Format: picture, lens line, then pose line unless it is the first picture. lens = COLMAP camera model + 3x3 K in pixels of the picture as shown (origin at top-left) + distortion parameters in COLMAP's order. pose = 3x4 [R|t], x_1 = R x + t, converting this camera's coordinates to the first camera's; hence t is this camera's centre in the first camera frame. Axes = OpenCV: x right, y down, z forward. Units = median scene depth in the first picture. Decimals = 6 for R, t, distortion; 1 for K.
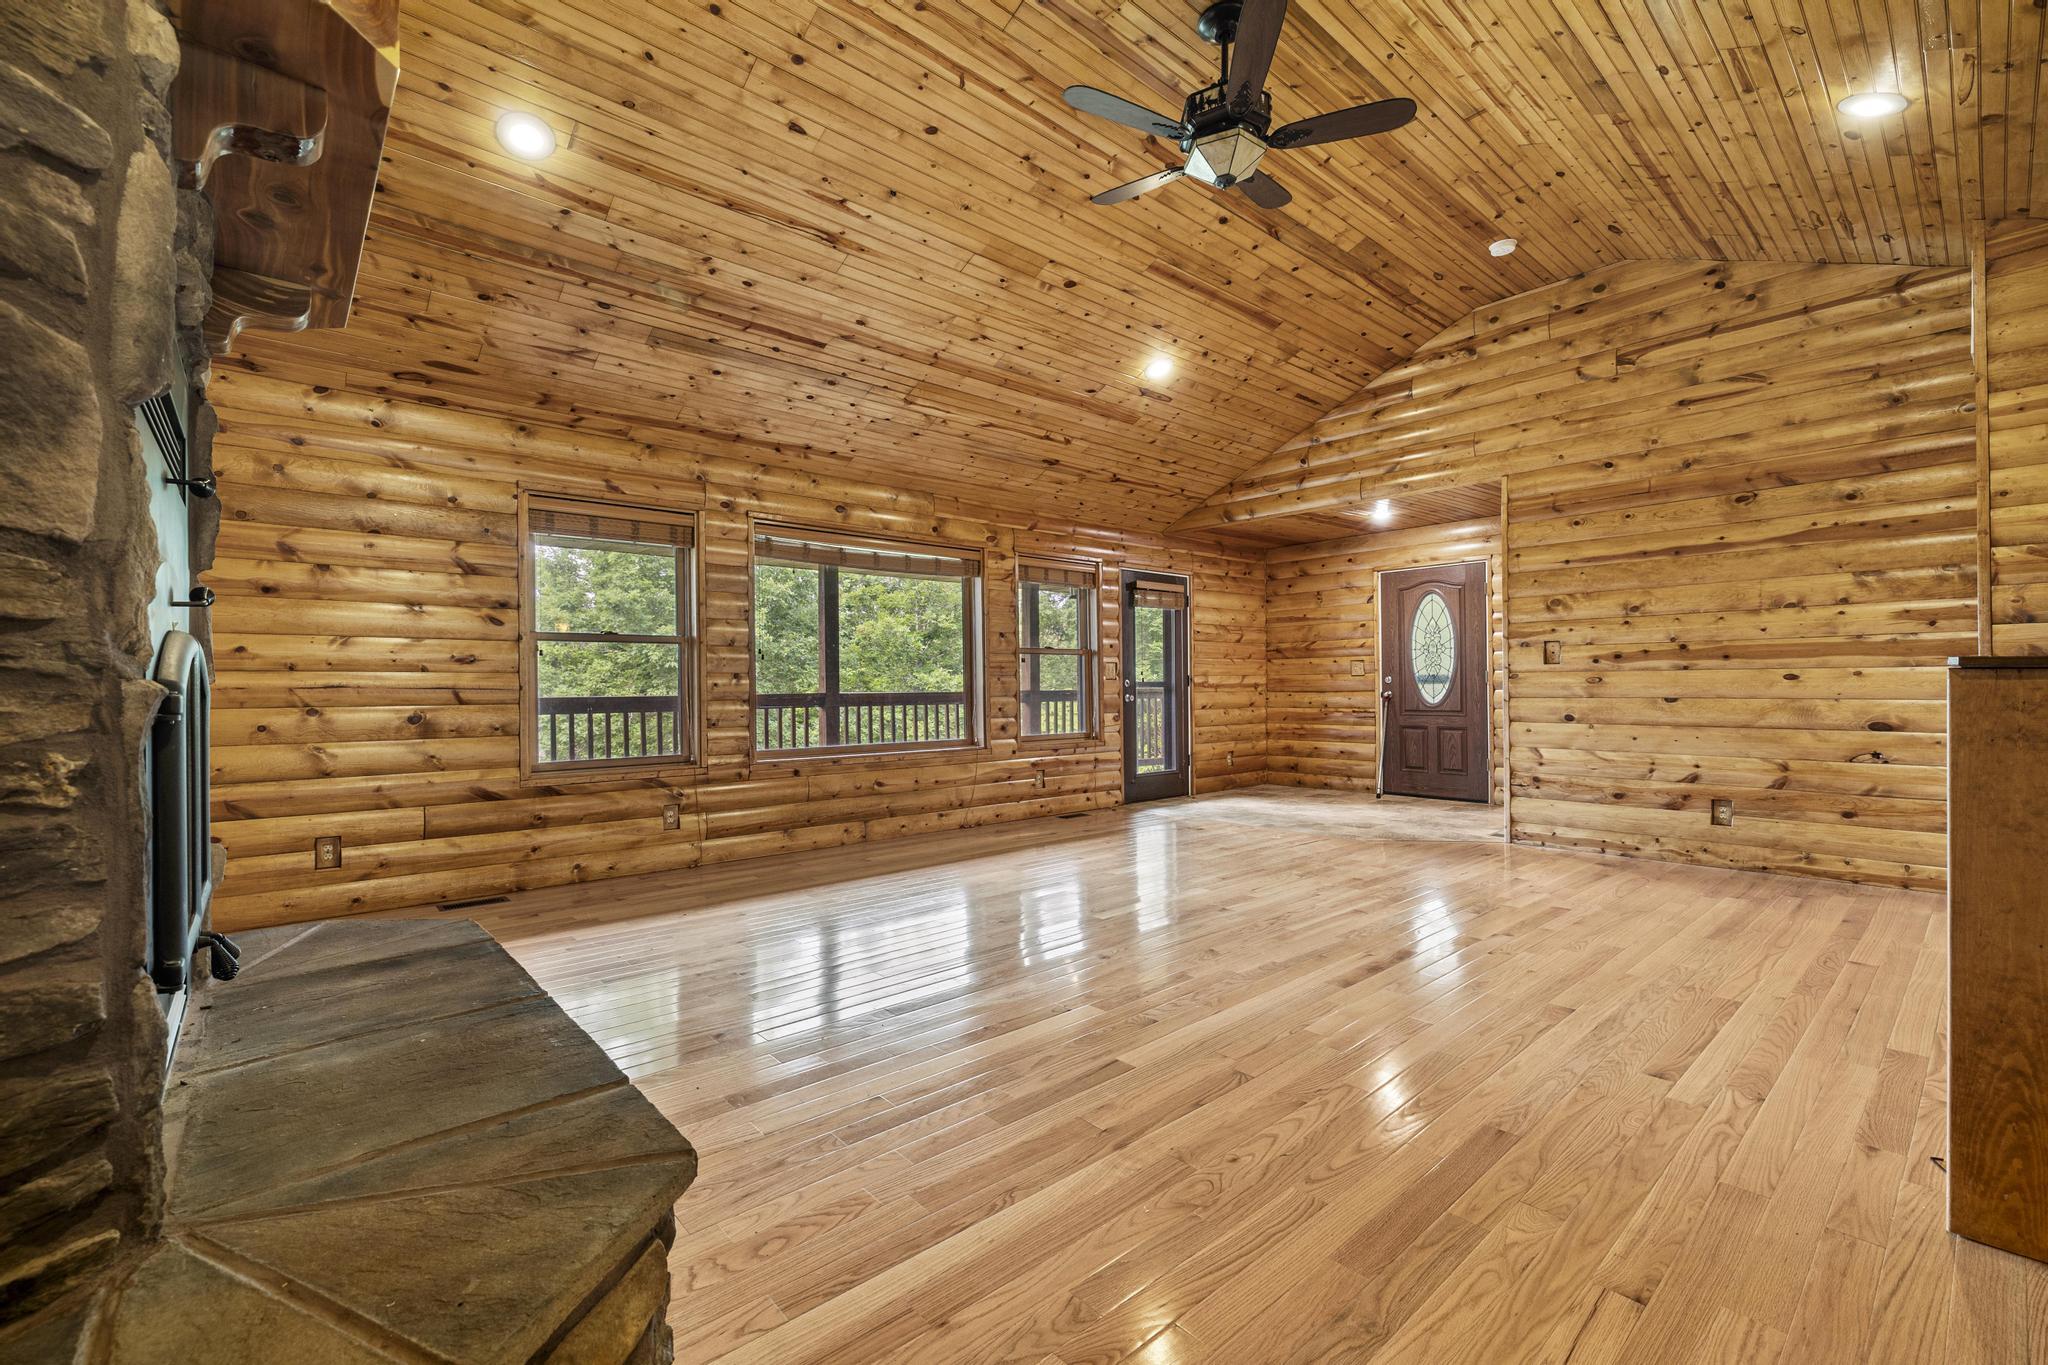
lens RADIAL K [[859.6, 0, 1012.7], [0, 859.6, 687.1], [0, 0, 1]] dist [0.001835, 0.000187]
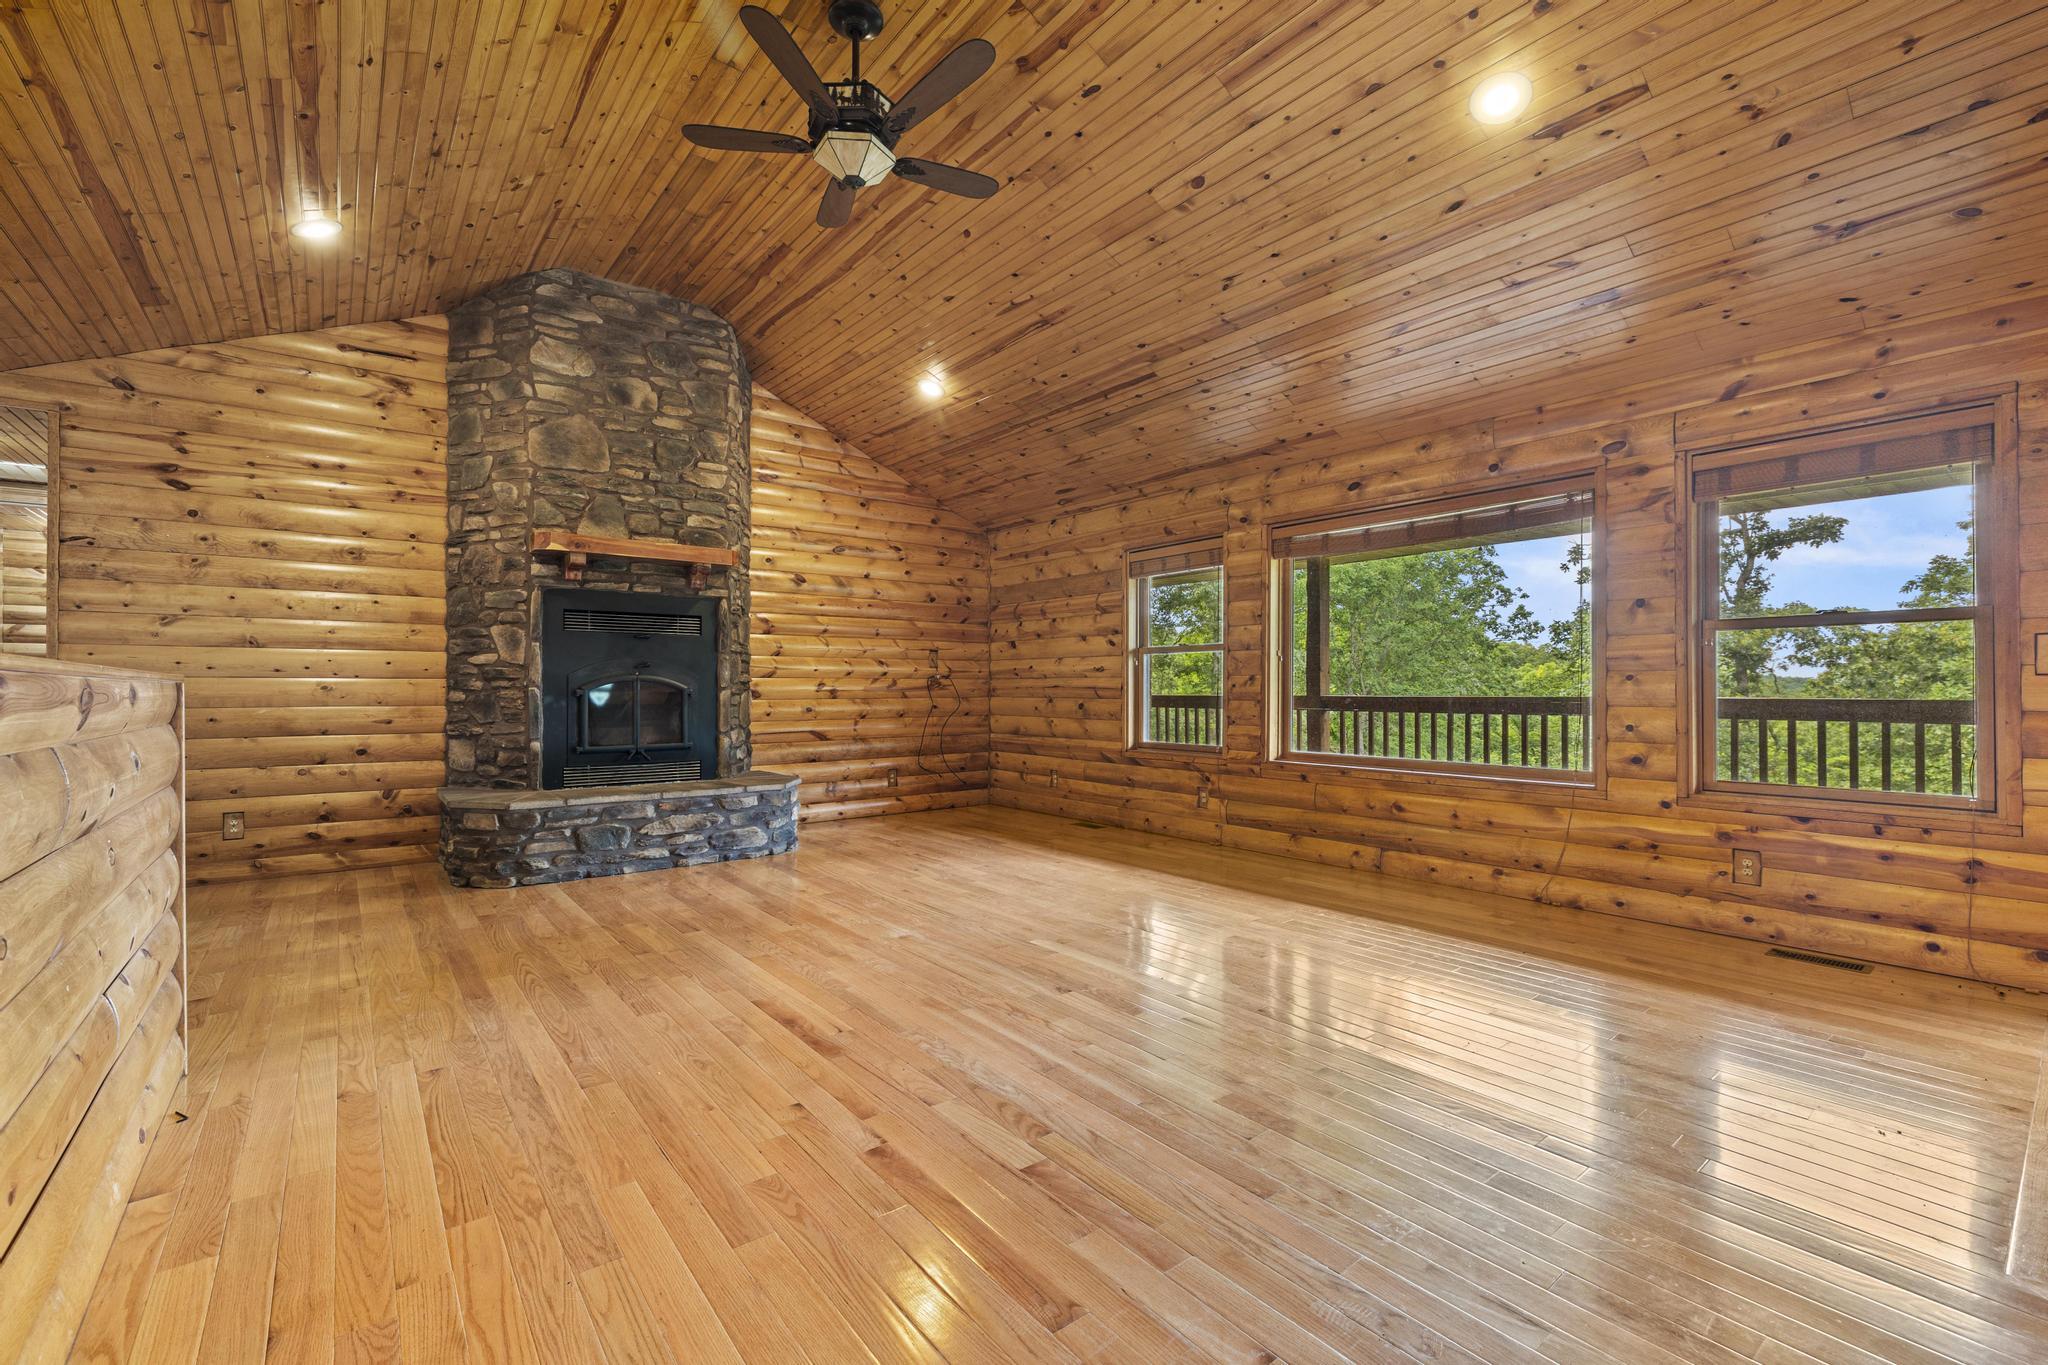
lens RADIAL K [[859.6, 0, 1012.7], [0, 859.6, 687.1], [0, 0, 1]] dist [0.001835, 0.000187]
pose [[-0.048150, 0.005531, -0.998825, 0.747577], [0.000164, 0.999985, 0.005529, -0.006866], [0.998840, 0.000102, -0.048150, 0.746095]]
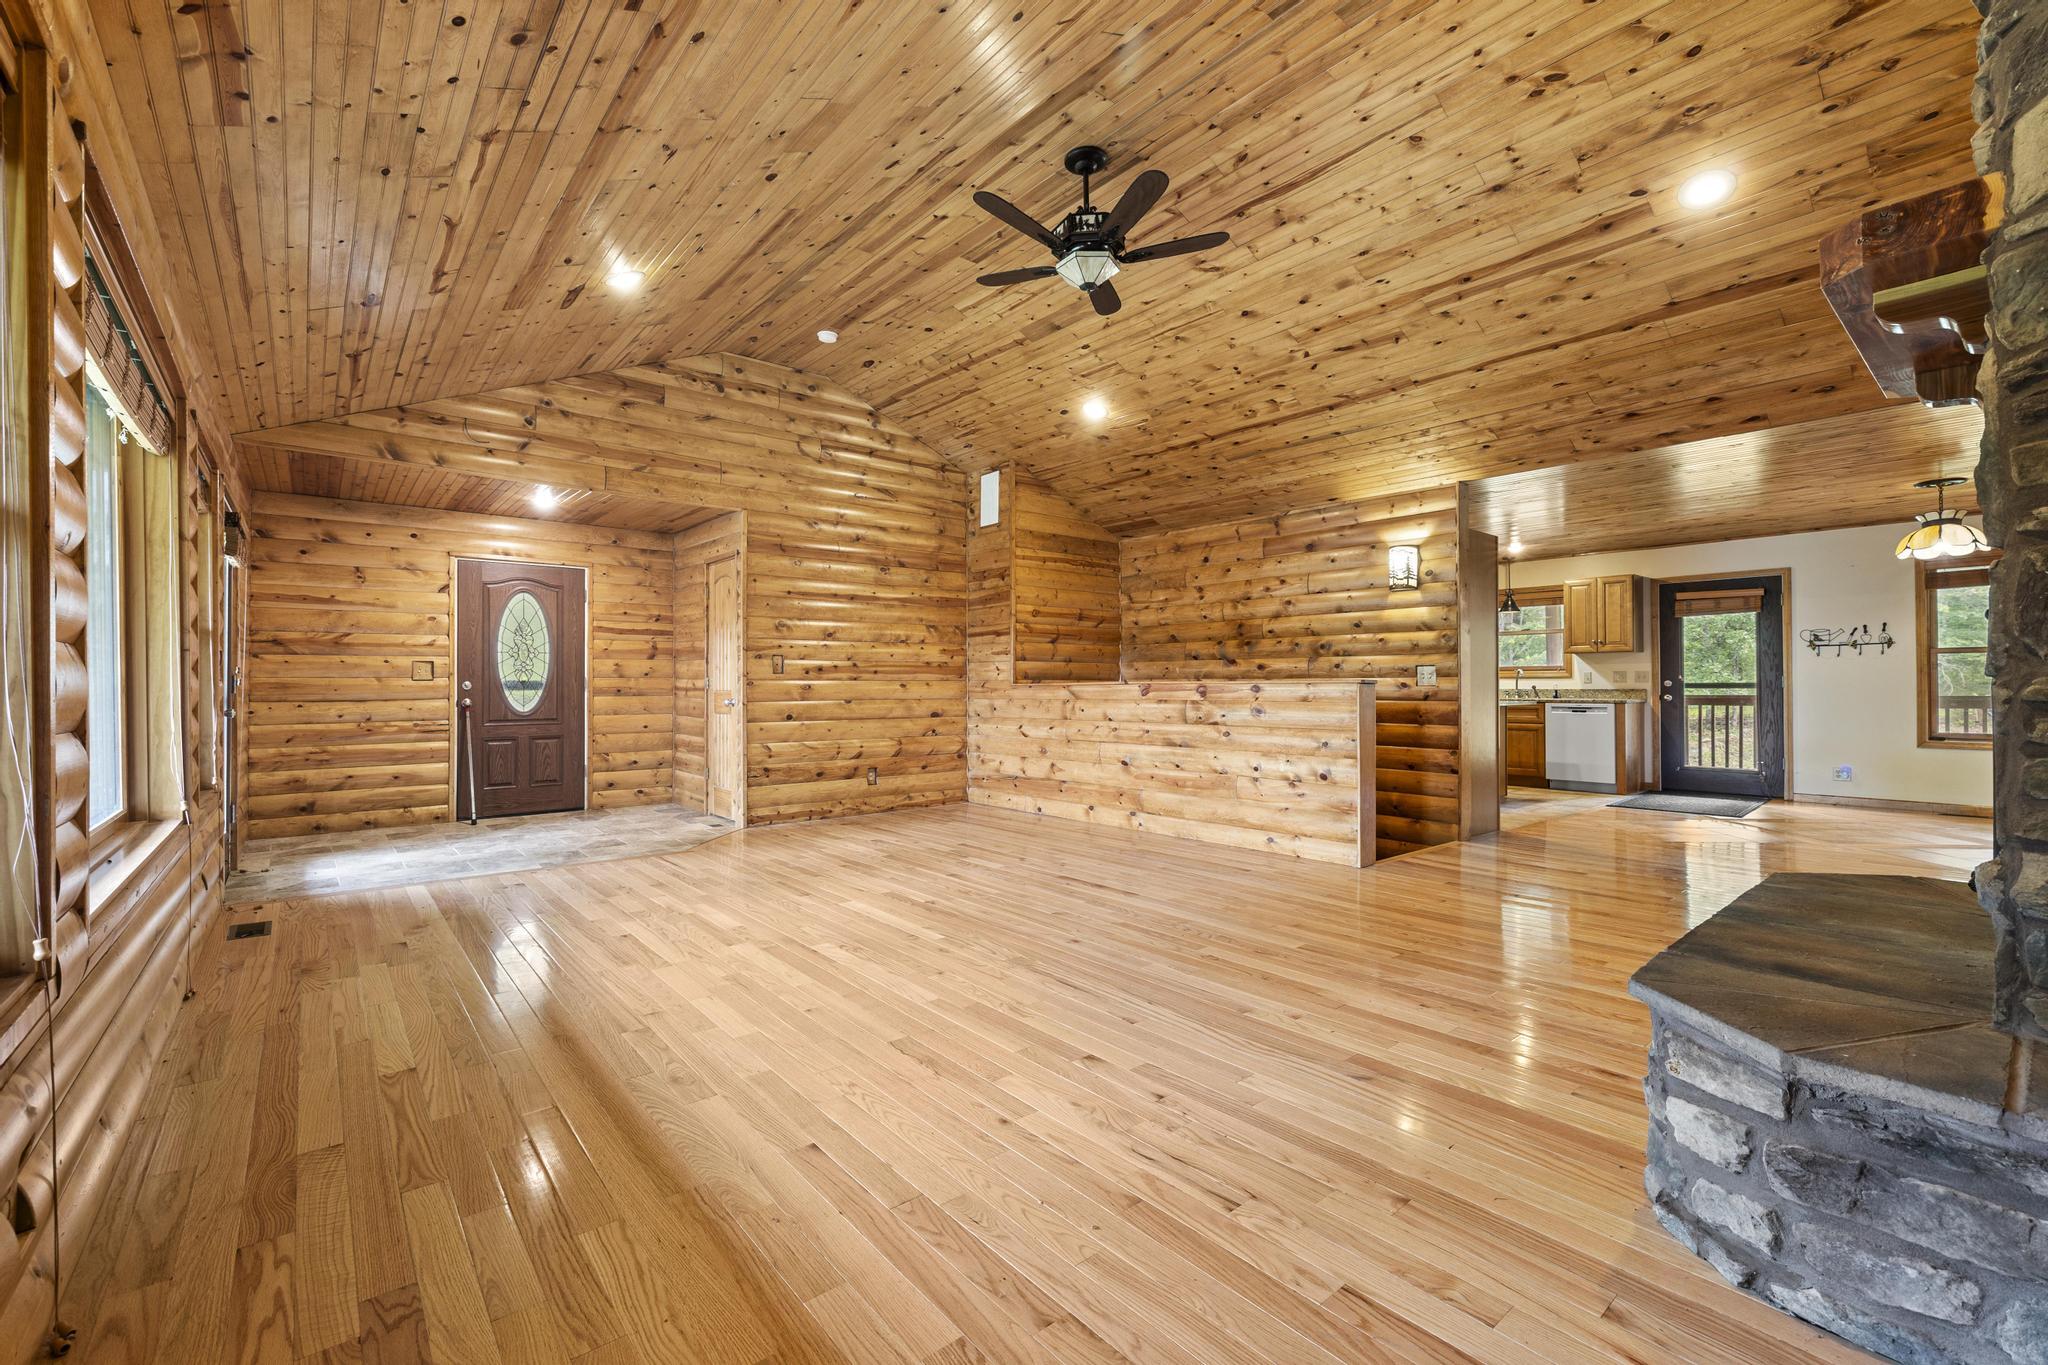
lens RADIAL K [[859.6, 0, 1012.7], [0, 859.6, 687.1], [0, 0, 1]] dist [0.001835, 0.000187]
pose [[0.025695, 0.007448, 0.999642, -0.607677], [0.004693, 0.999960, -0.007571, 0.002909], [-0.999659, 0.004886, 0.025659, 0.655026]]
